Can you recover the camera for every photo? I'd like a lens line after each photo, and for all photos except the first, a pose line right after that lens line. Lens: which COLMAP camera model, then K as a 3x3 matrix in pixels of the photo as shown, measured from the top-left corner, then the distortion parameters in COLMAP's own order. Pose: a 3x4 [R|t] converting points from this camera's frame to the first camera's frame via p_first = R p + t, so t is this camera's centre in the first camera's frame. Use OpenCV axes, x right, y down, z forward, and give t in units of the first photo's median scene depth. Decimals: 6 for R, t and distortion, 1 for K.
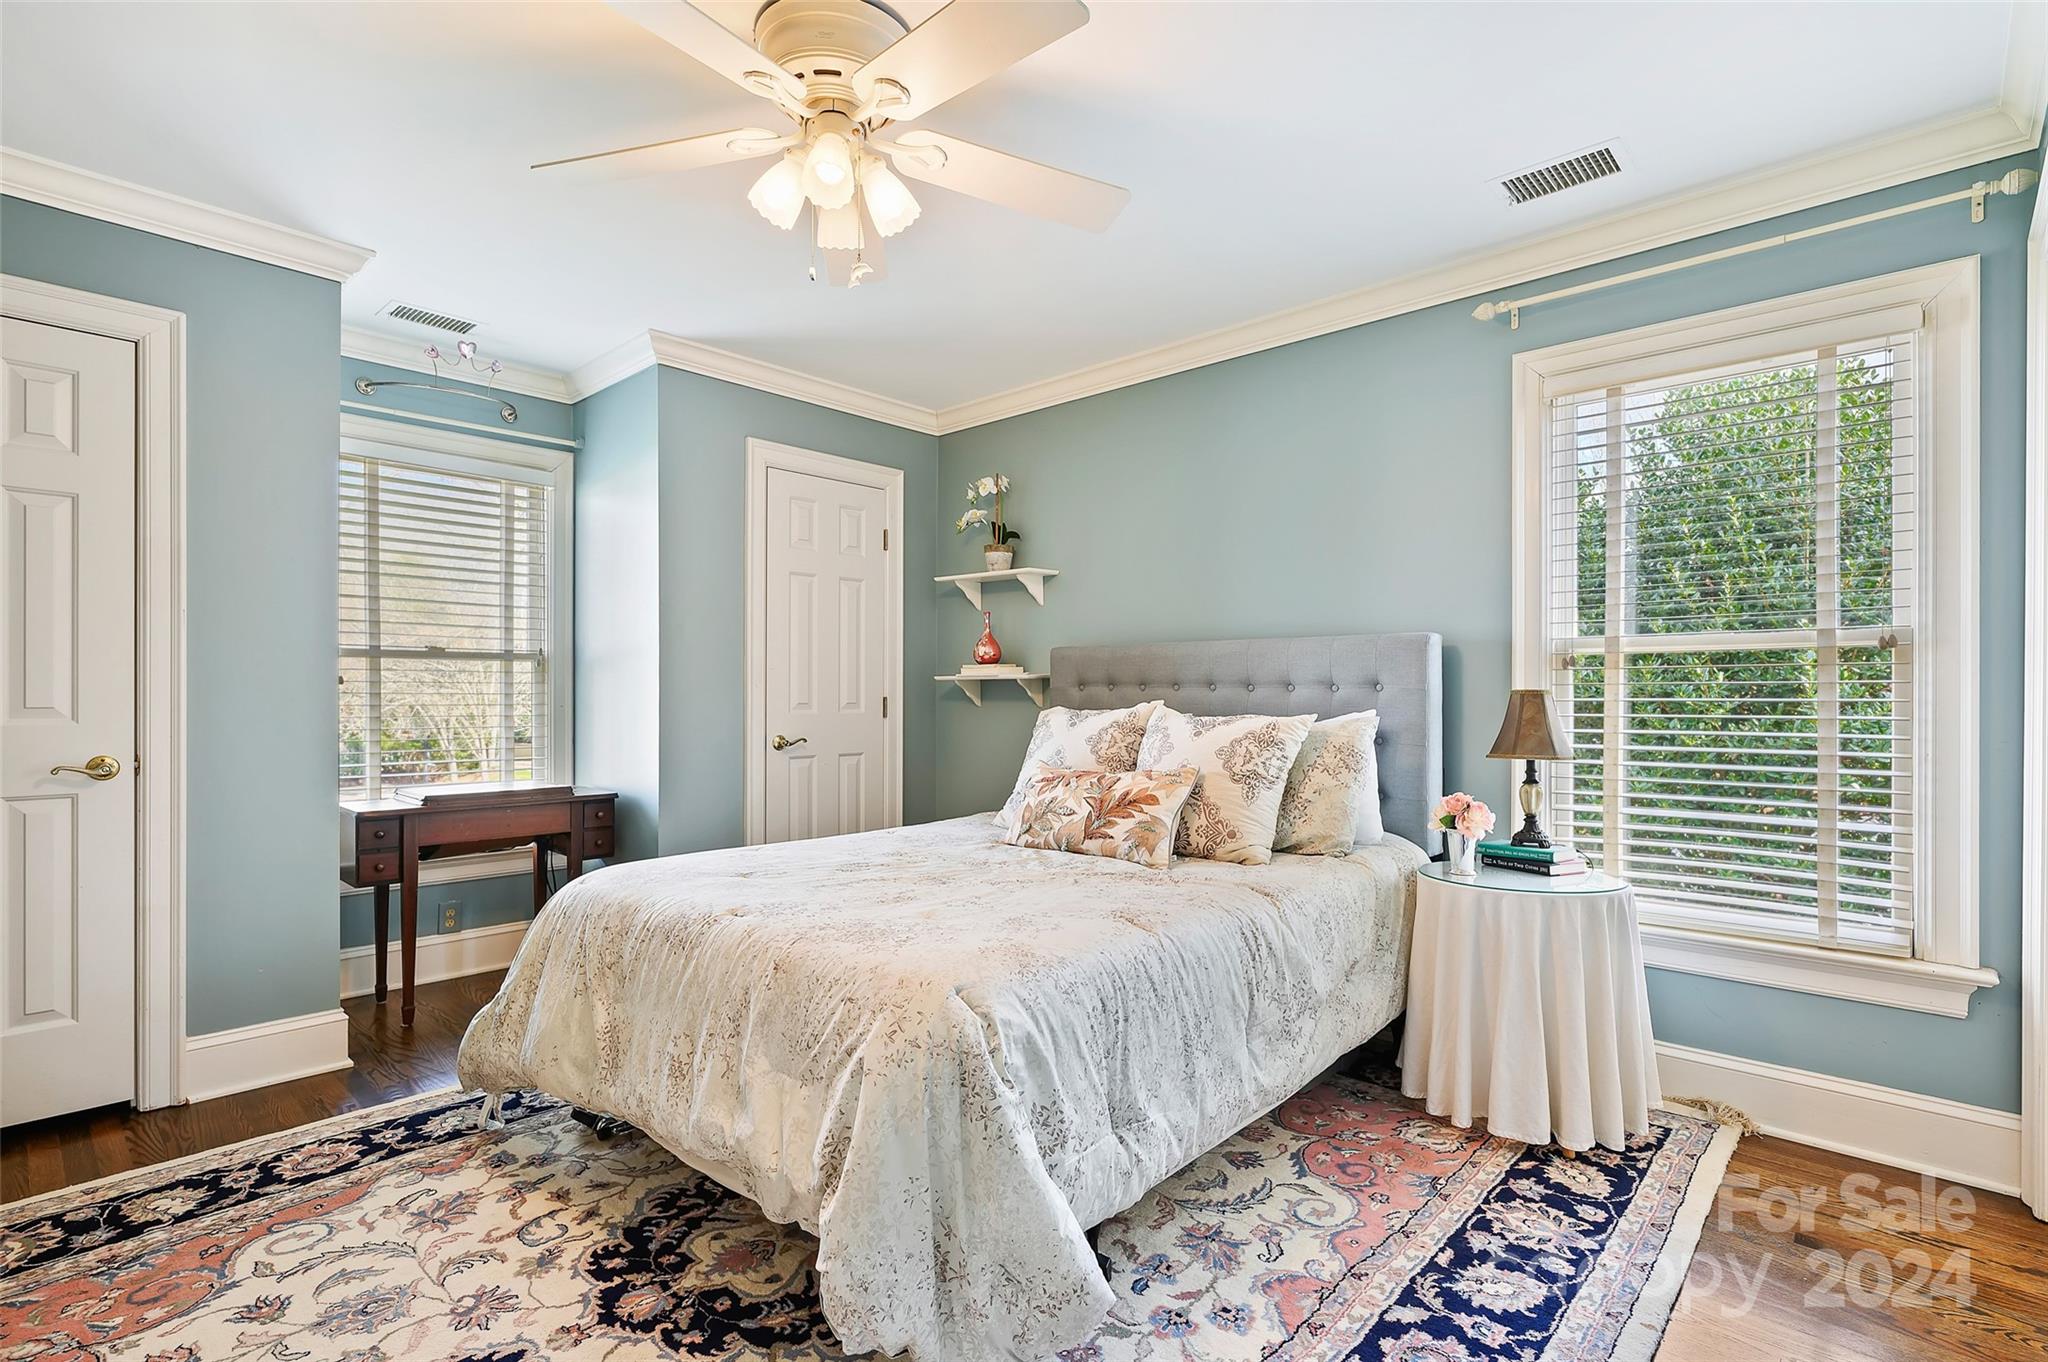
lens RADIAL K [[958.9, 0, 1023.2], [0, 958.9, 678.7], [0, 0, 1]] dist [-0.001925, 0.000426]
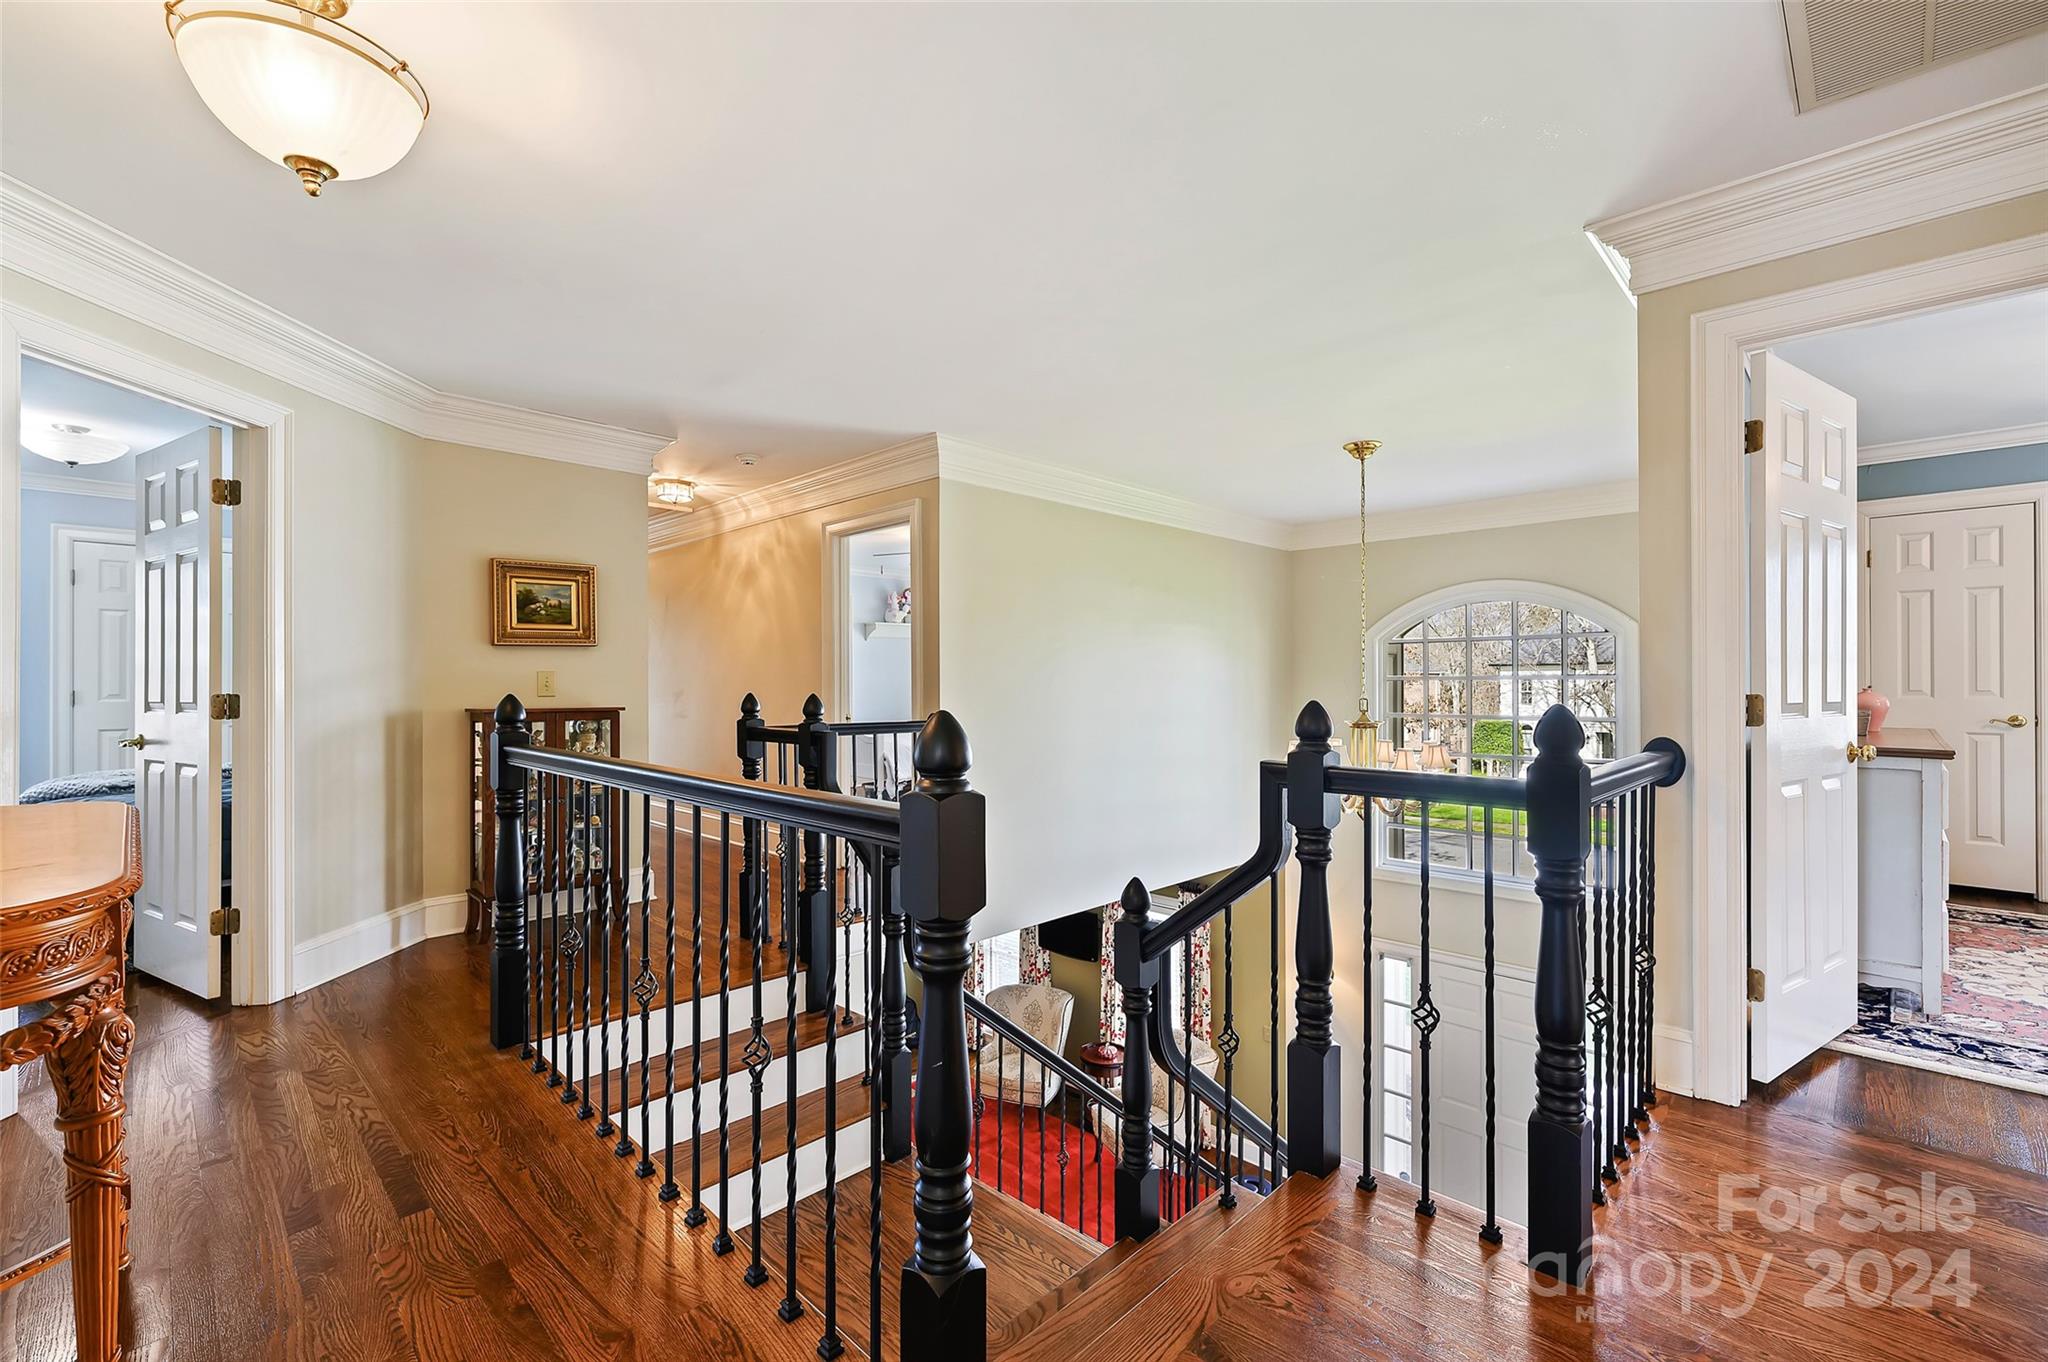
lens RADIAL K [[883.7, 0, 1025.3], [0, 883.7, 681.2], [0, 0, 1]] dist [-0.001945, 0.000059]
pose [[-0.024866, 0.000147, -0.999691, 0.950936], [0.004764, 0.999989, 0.000028, -0.001622], [0.999679, -0.004762, -0.024867, -1.046148]]
